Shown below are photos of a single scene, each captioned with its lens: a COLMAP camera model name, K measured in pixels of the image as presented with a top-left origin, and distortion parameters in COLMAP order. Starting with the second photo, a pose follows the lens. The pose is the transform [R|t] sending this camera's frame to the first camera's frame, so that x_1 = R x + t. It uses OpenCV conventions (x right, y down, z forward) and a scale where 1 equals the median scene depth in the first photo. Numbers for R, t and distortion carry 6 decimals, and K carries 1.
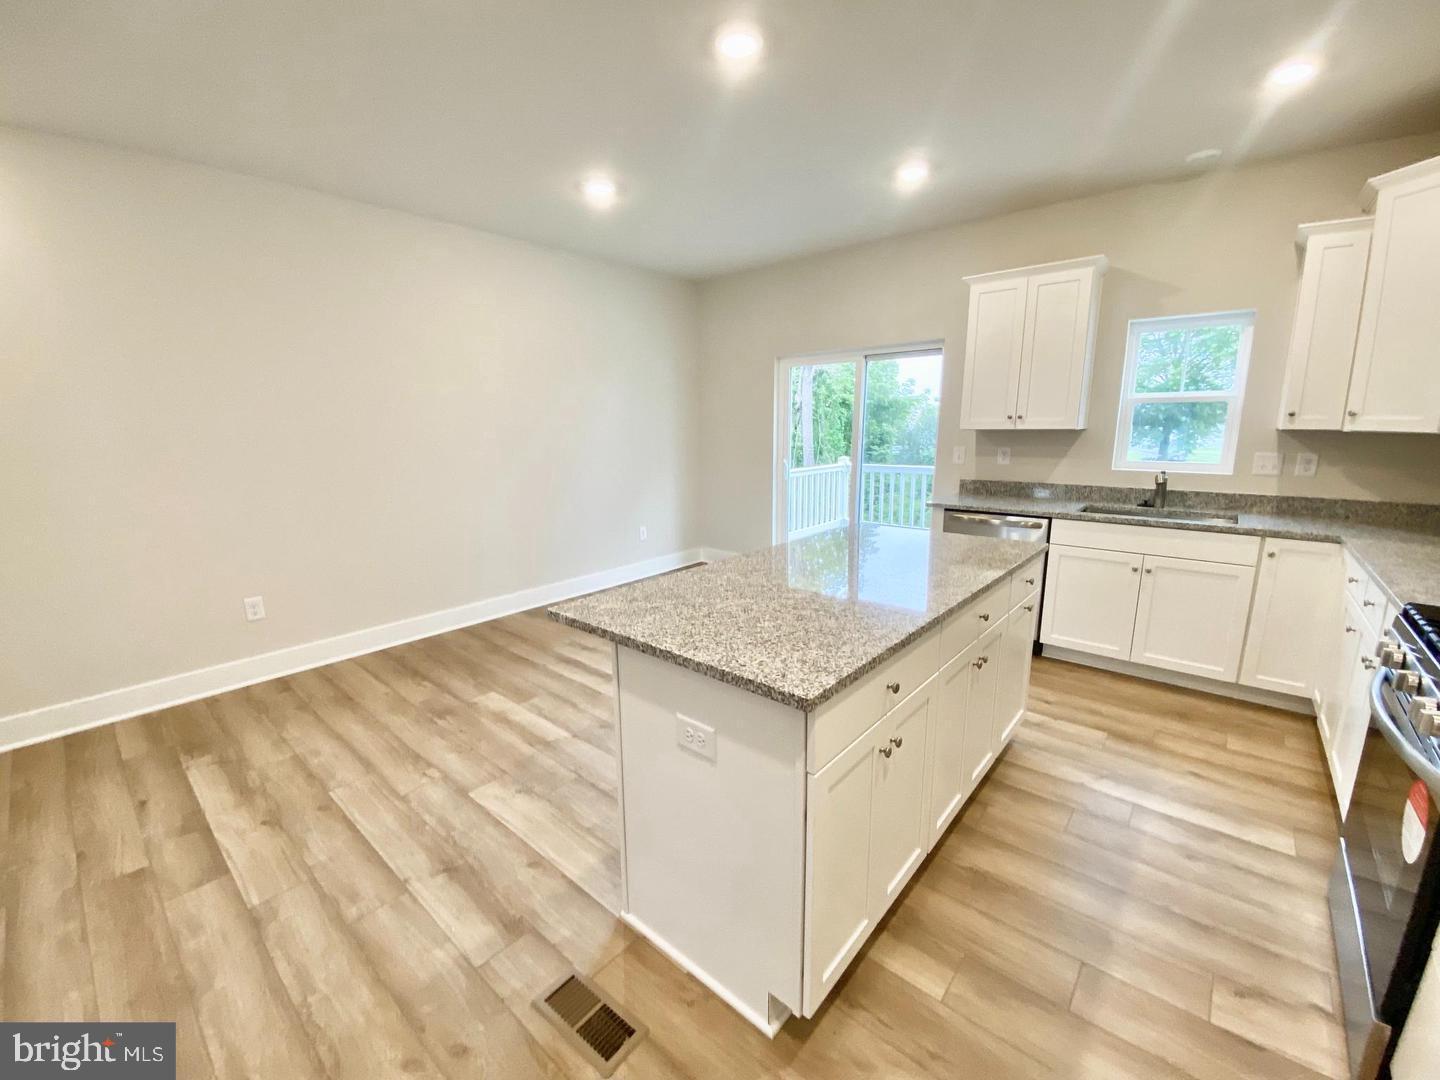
lens RADIAL K [[593.7, 0, 721.4], [0, 593.7, 543.3], [0, 0, 1]] dist [-0.002936, -0.000822]
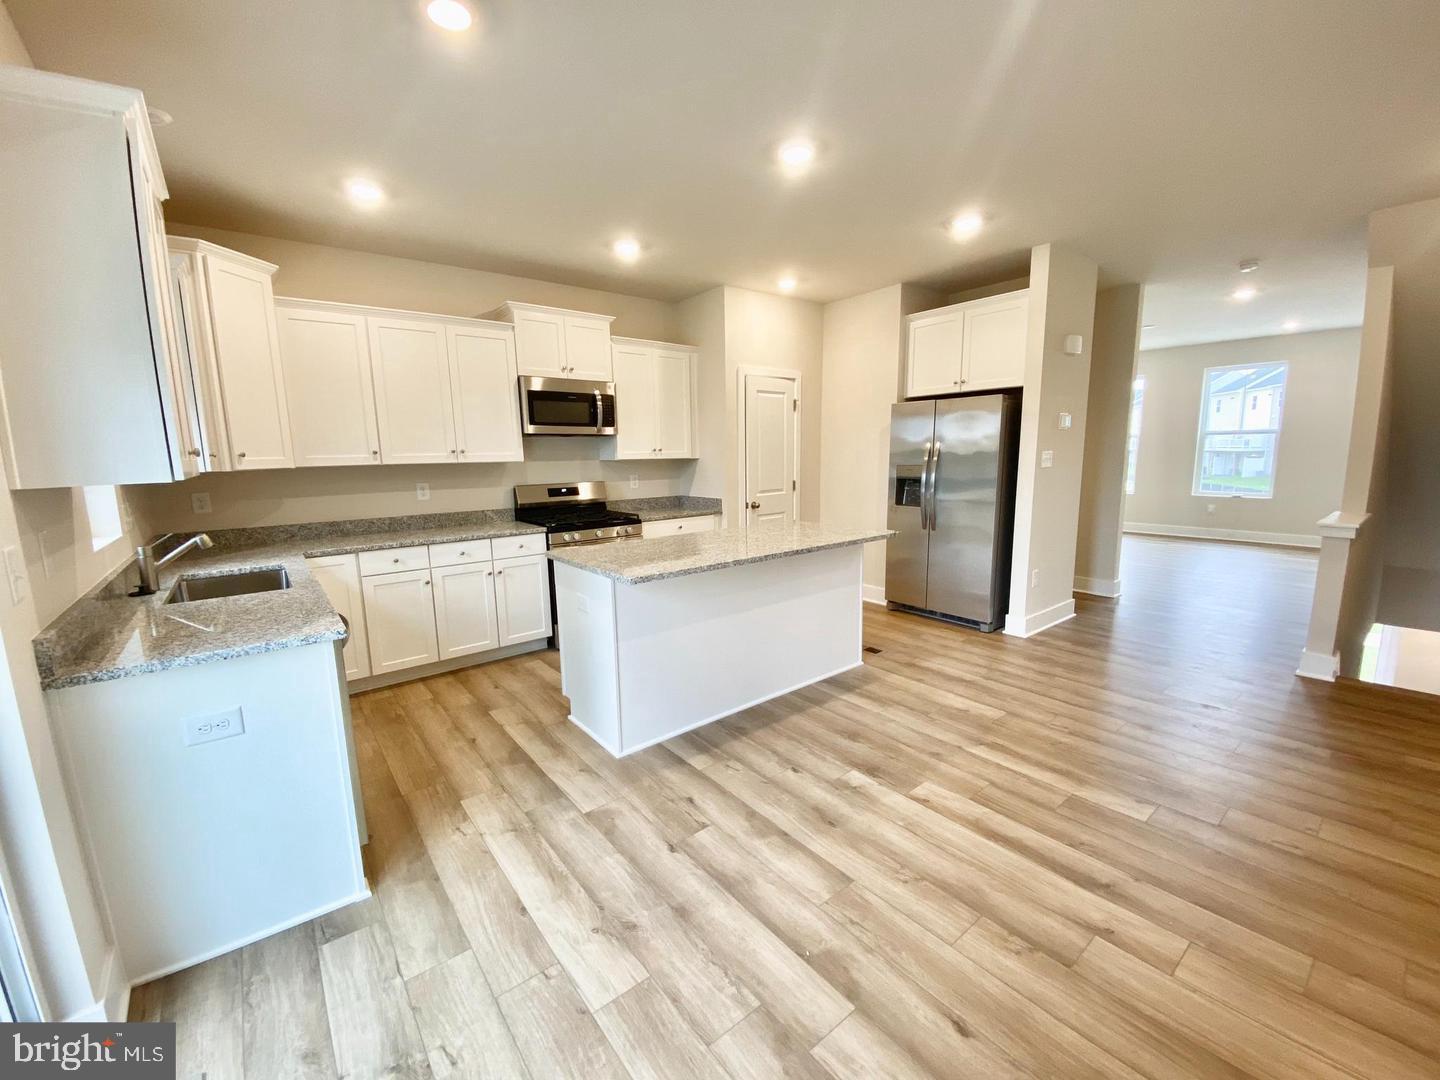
lens RADIAL K [[593.7, 0, 715.6], [0, 593.7, 540.0], [0, 0, 1]] dist [-0.002936, -0.000822]
pose [[-0.982041, 0.001062, 0.188665, -0.029349], [0.067671, 0.935430, 0.346975, -0.399140], [-0.176115, 0.353511, -0.918702, 1.937038]]
